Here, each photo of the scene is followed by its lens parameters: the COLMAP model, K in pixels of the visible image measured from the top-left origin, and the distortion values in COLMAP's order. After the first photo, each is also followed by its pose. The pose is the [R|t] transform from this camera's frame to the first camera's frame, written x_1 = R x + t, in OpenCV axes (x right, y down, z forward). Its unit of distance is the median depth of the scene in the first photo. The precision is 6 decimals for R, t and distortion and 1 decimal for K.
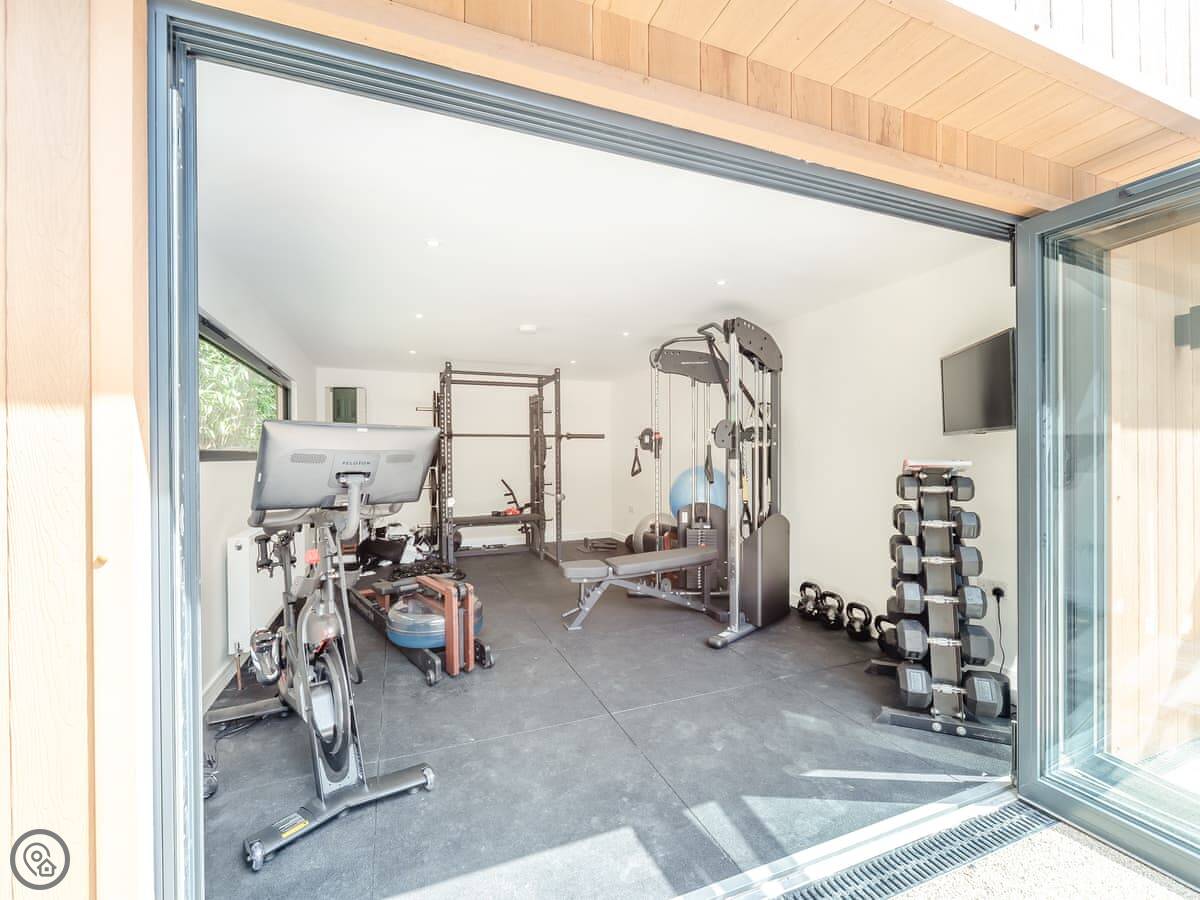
lens RADIAL K [[410.2, 0, 599.5], [0, 410.2, 458.1], [0, 0, 1]] dist [-0.000303, -0.000050]
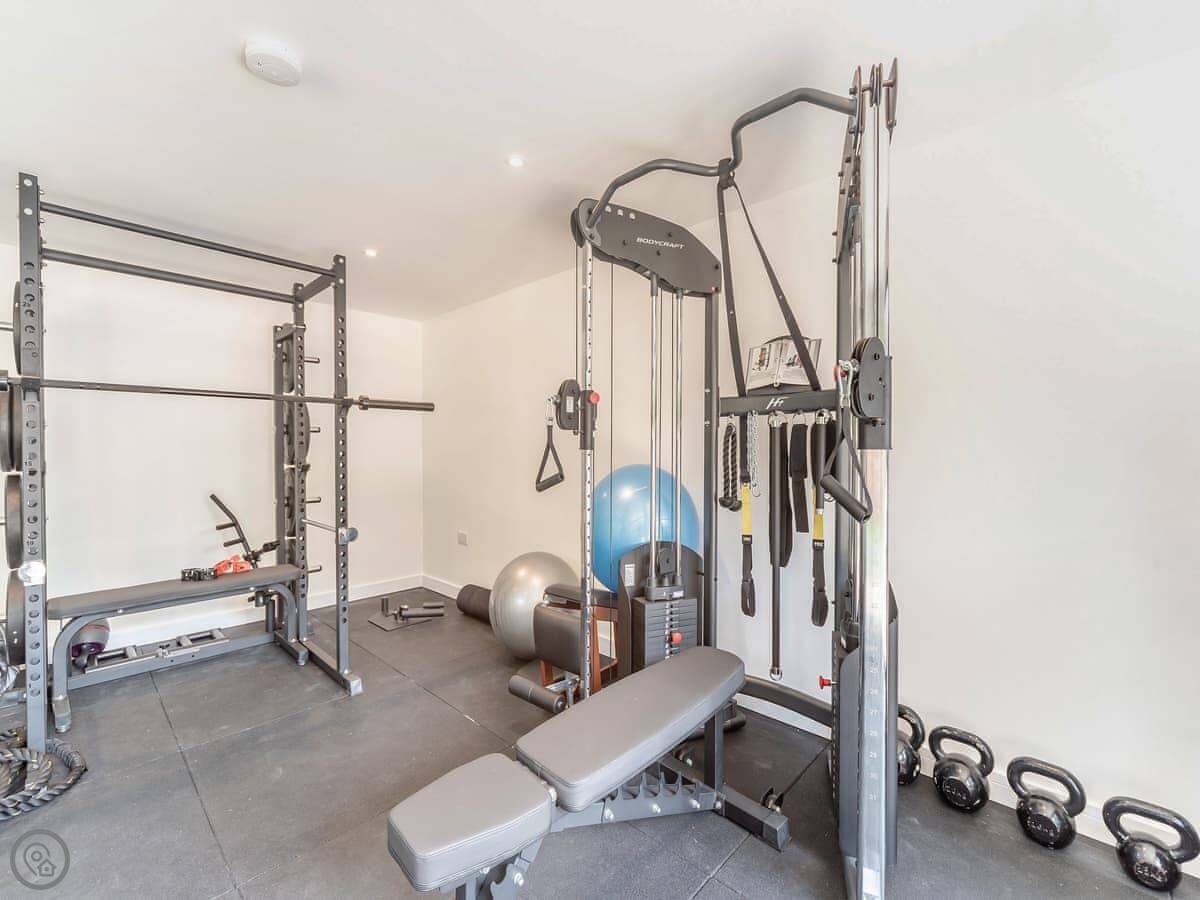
lens RADIAL K [[513.5, 0, 509.7], [0, 513.5, 452.0], [0, 0, 1]] dist [-0.000813, -0.000139]
pose [[0.966077, 0.001879, 0.258246, -0.066686], [-0.001169, 0.999995, -0.002904, 0.004141], [-0.258251, 0.002504, 0.966075, 0.391613]]
